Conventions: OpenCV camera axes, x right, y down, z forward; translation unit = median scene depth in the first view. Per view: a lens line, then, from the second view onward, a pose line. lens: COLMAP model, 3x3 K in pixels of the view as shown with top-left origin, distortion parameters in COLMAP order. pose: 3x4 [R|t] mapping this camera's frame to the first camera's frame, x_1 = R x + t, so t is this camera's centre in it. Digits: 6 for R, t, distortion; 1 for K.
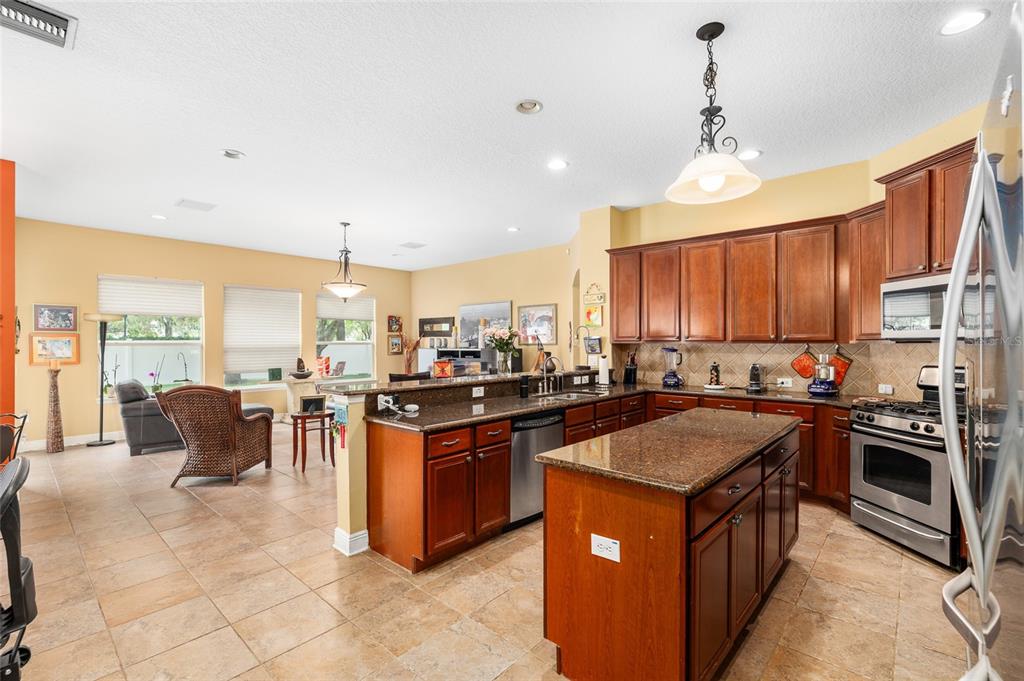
lens RADIAL K [[456.9, 0, 512.3], [0, 456.9, 345.4], [0, 0, 1]] dist [-0.009071, 0.003352]
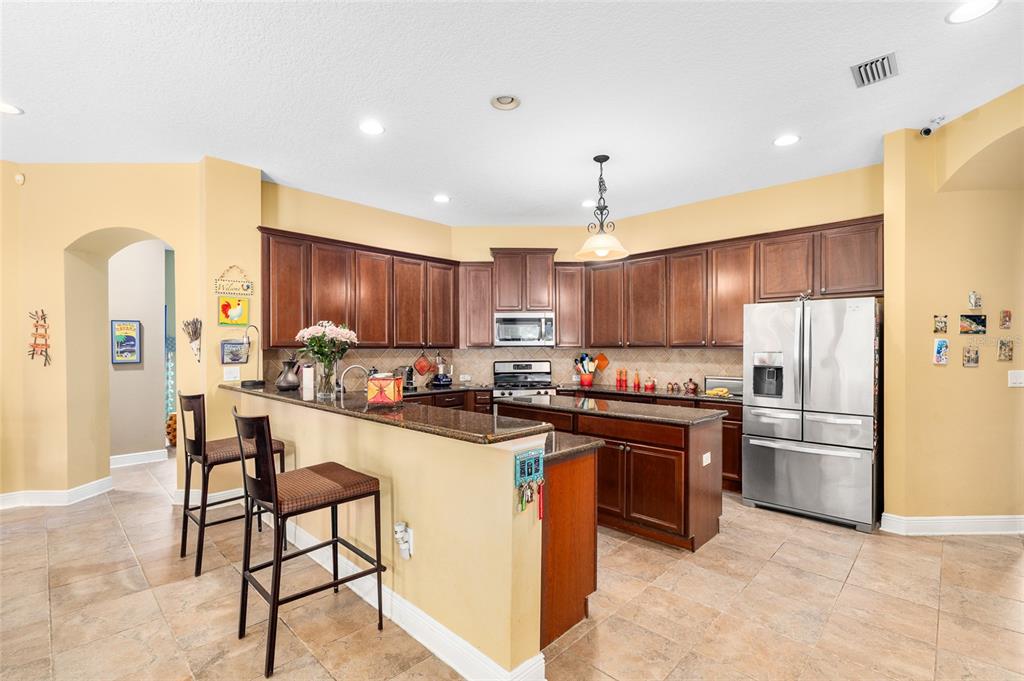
lens RADIAL K [[456.9, 0, 515.7], [0, 456.9, 351.9], [0, 0, 1]] dist [-0.009071, 0.003352]
pose [[0.033886, -0.006657, 0.999404, -0.535776], [0.007137, 0.999954, 0.006418, -0.002009], [-0.999400, 0.006915, 0.033932, 0.550379]]
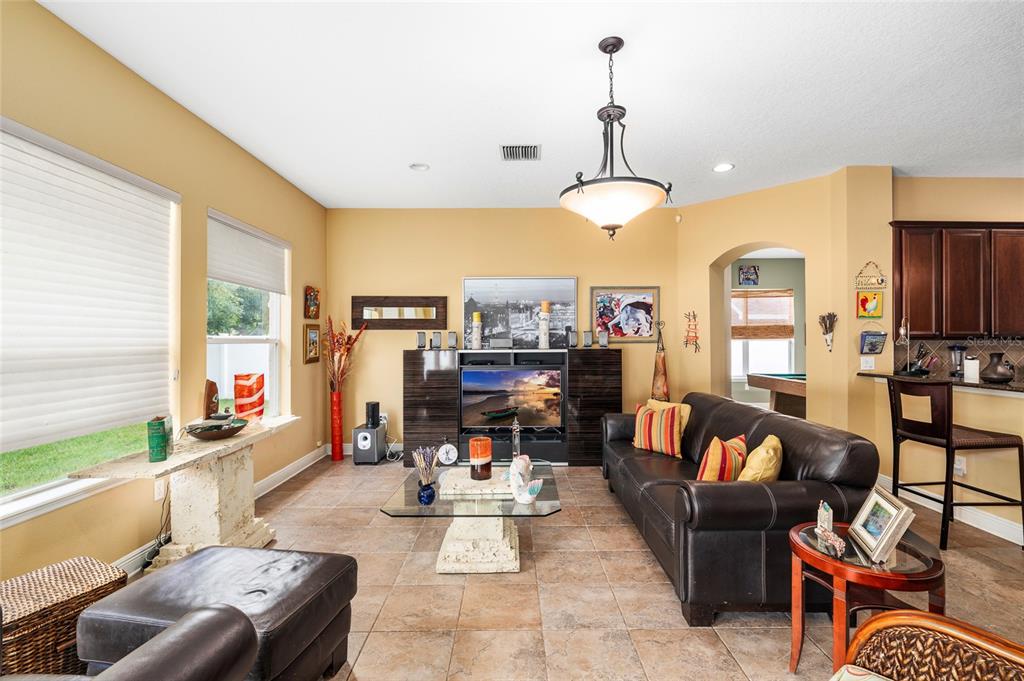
lens RADIAL K [[456.9, 0, 510.3], [0, 456.9, 337.1], [0, 0, 1]] dist [-0.009071, 0.003352]
pose [[0.741667, 0.007064, 0.670731, -0.797775], [0.003259, 0.999895, -0.014135, -0.001662], [-0.670761, 0.012670, 0.741566, 0.864823]]
